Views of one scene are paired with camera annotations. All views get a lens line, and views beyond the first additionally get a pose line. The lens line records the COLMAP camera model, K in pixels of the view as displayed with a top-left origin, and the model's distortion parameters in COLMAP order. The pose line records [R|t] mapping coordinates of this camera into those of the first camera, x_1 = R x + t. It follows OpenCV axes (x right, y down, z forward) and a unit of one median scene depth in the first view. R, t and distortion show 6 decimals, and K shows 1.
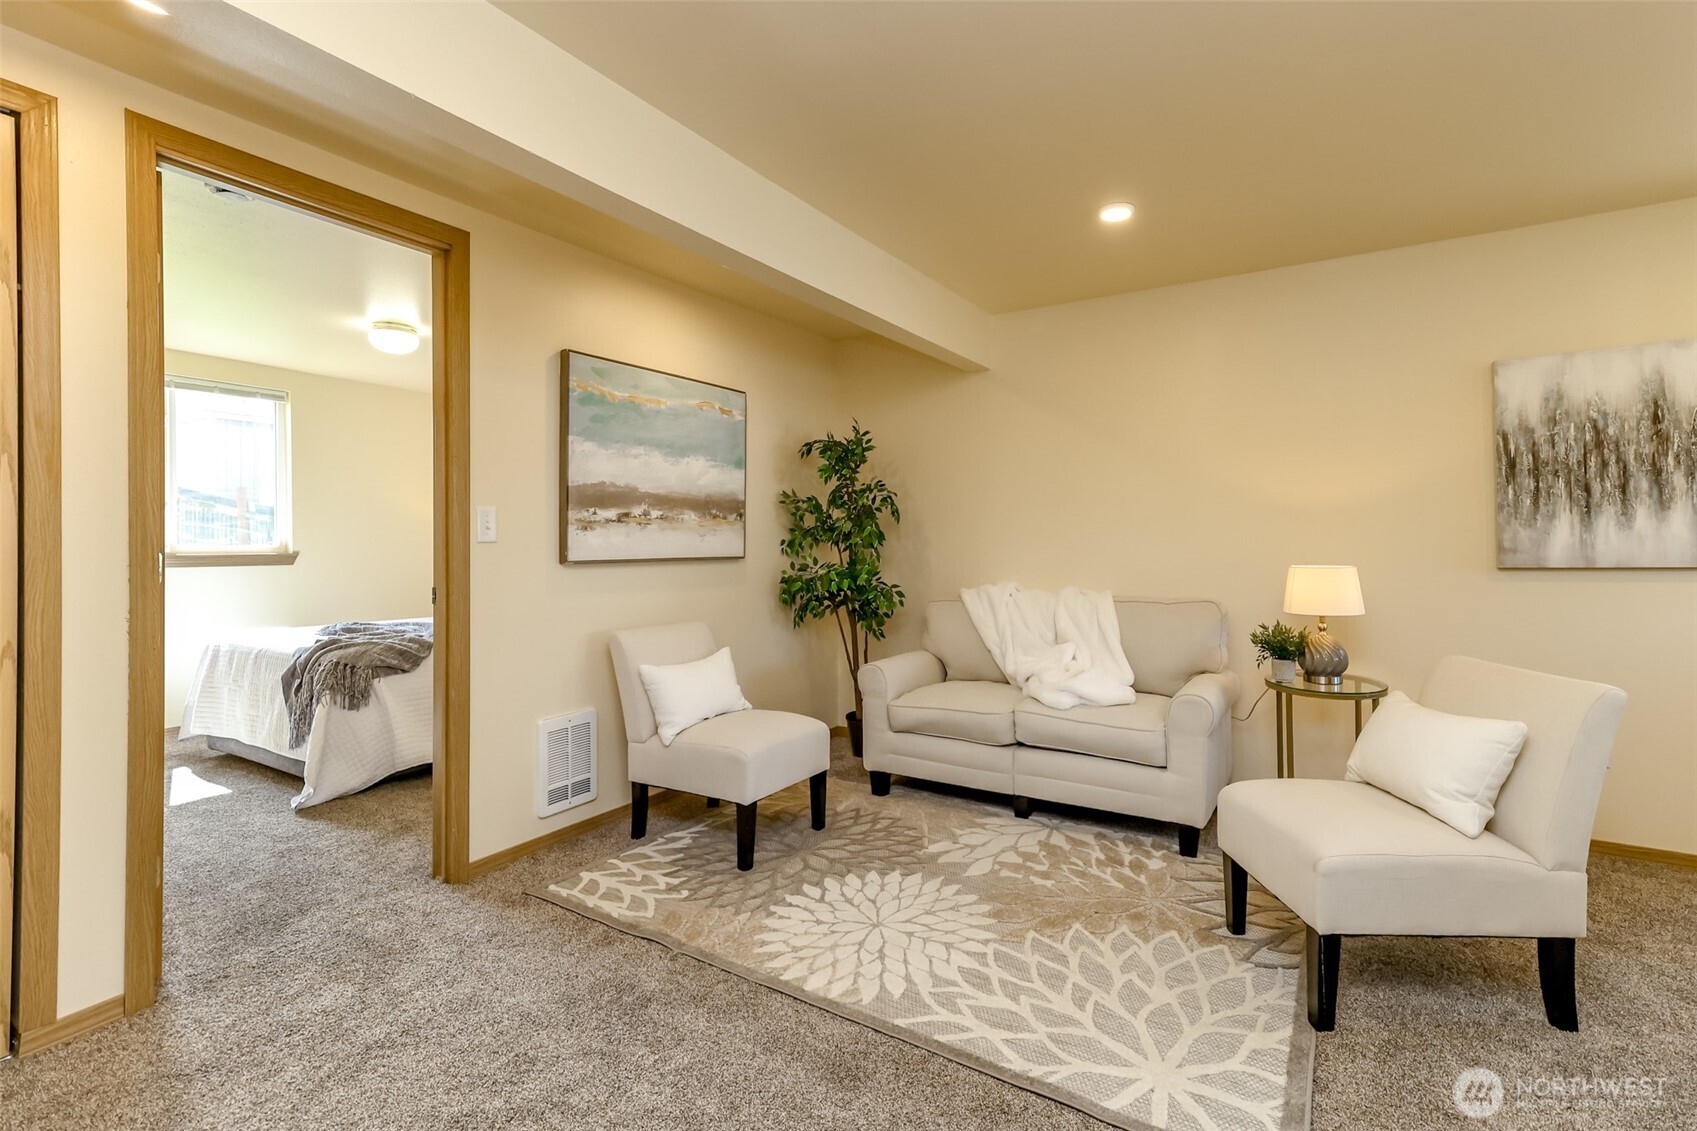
lens RADIAL K [[767.0, 0, 884.7], [0, 767.0, 546.8], [0, 0, 1]] dist [0.022438, -0.000597]
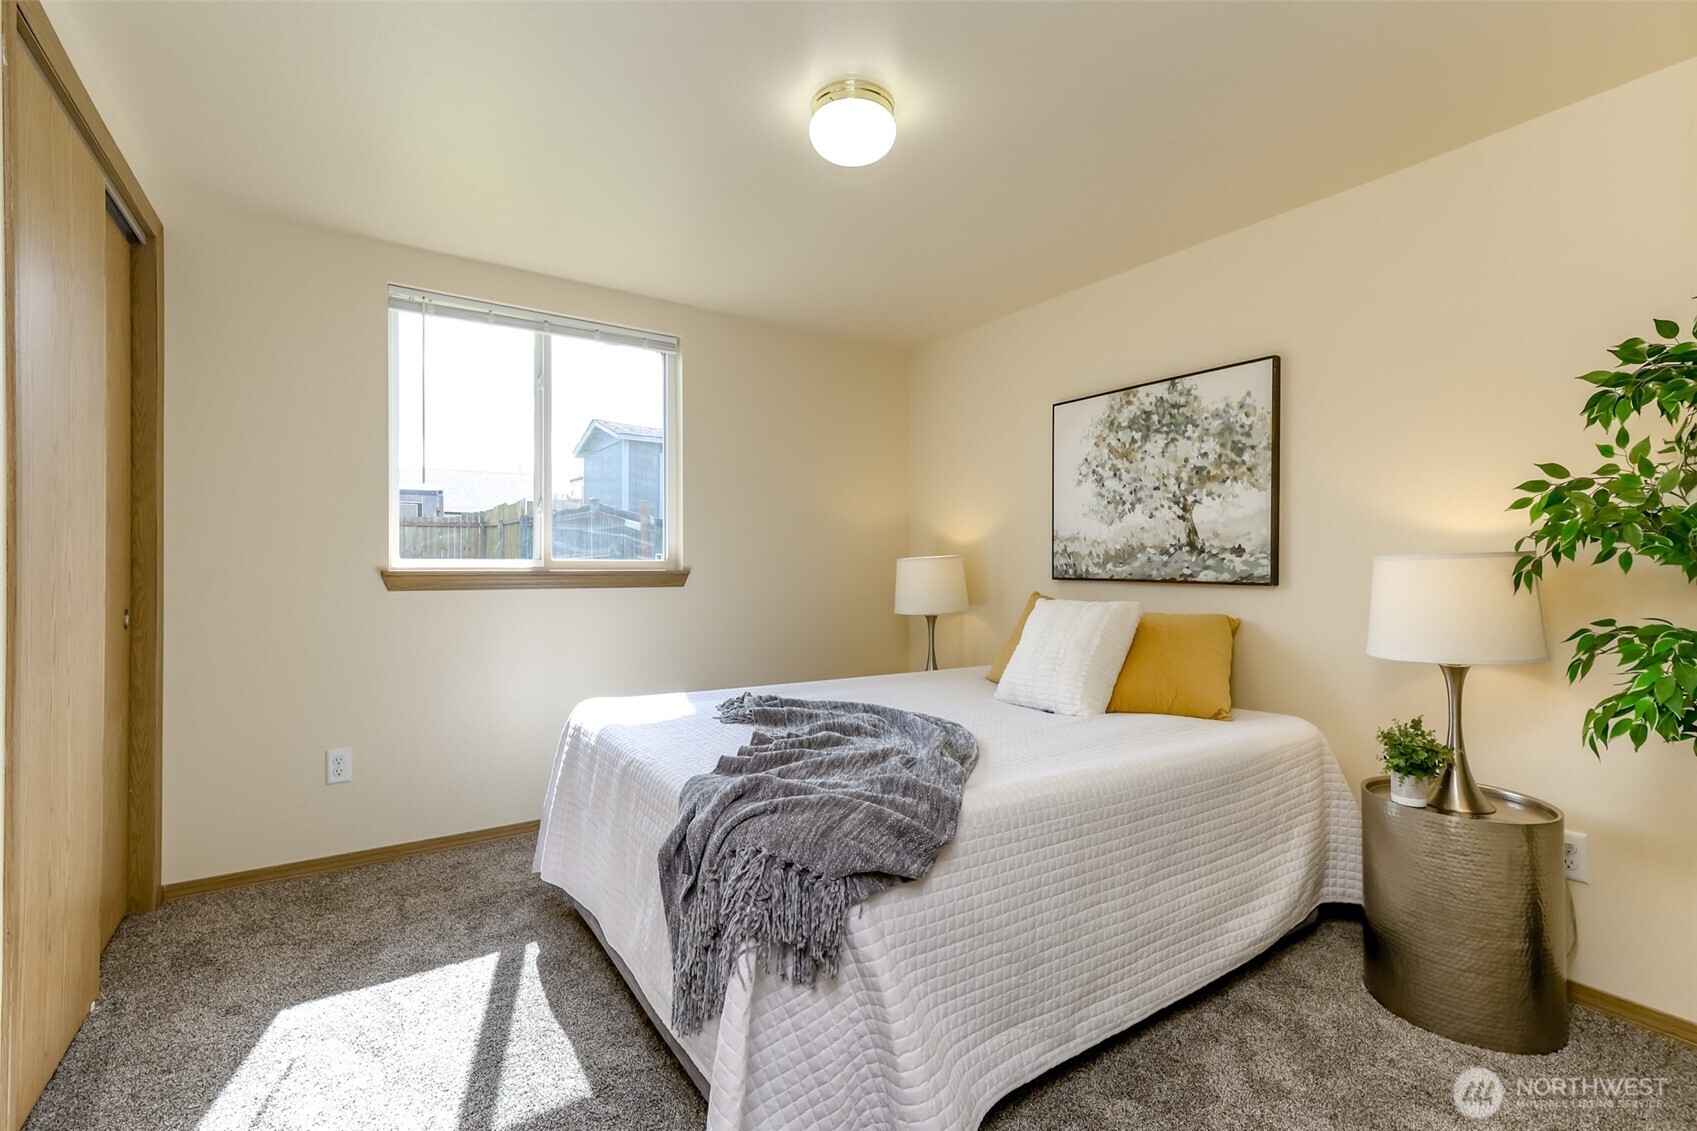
lens RADIAL K [[767.0, 0, 848.8], [0, 767.0, 566.8], [0, 0, 1]] dist [0.022438, -0.000597]
pose [[0.904578, 0.011190, -0.426162, -0.192222], [-0.011945, 0.999928, 0.000901, 0.001560], [0.426141, 0.004275, 0.904647, 0.252877]]
